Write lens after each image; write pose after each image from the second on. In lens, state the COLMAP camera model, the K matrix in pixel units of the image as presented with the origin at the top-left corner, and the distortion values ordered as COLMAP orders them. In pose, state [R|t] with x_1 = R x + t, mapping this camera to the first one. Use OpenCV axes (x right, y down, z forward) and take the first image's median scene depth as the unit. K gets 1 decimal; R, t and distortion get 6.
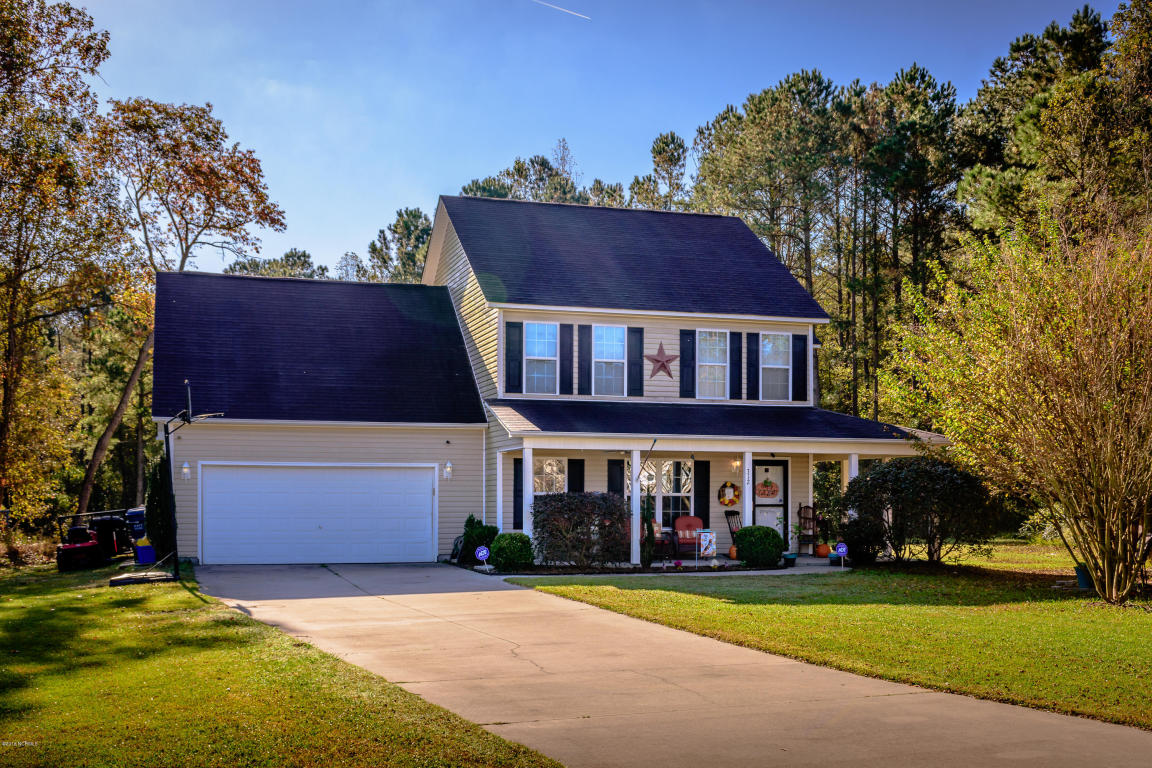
lens RADIAL K [[1316.7, 0, 576.0], [0, 1316.7, 384.0], [0, 0, 1]] dist [-0.024044, -0.004417]
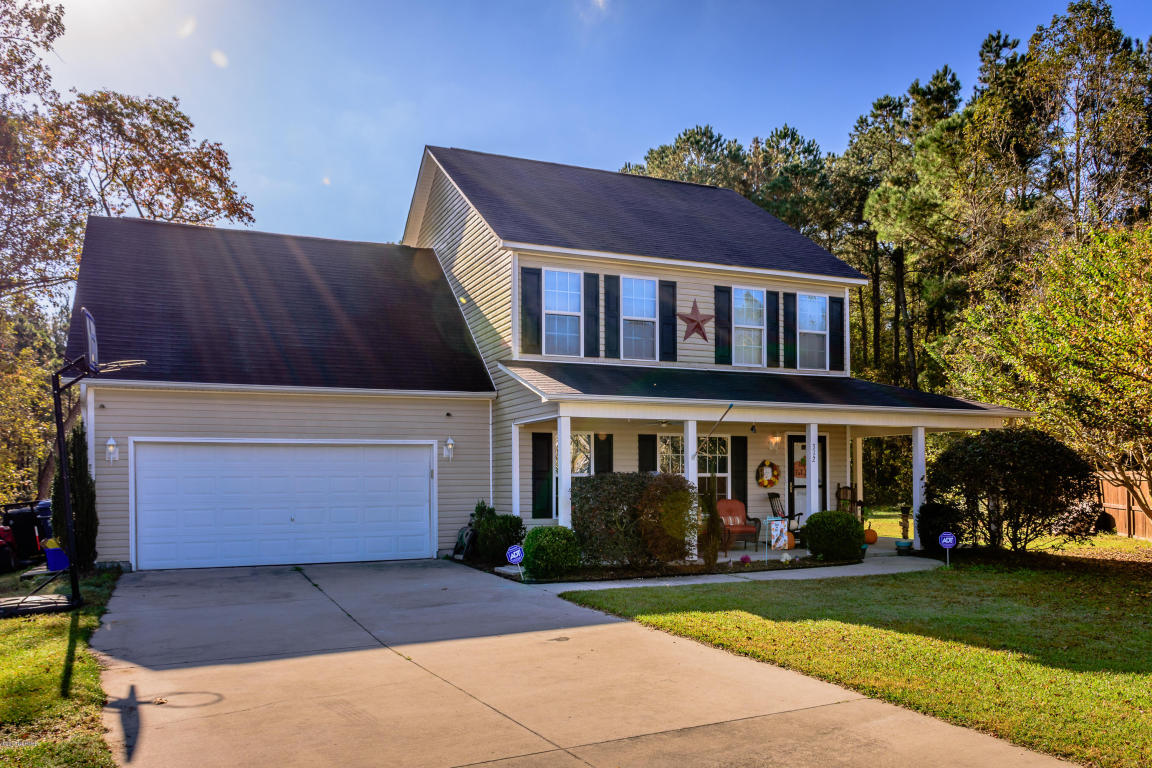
lens RADIAL K [[914.3, 0, 573.3], [0, 914.3, 438.4], [0, 0, 1]] dist [-0.014196, -0.005671]
pose [[0.994175, -0.004144, 0.107702, -0.079293], [-0.000263, 0.999164, 0.040876, 0.034658], [-0.107781, -0.040666, 0.993343, 0.406173]]
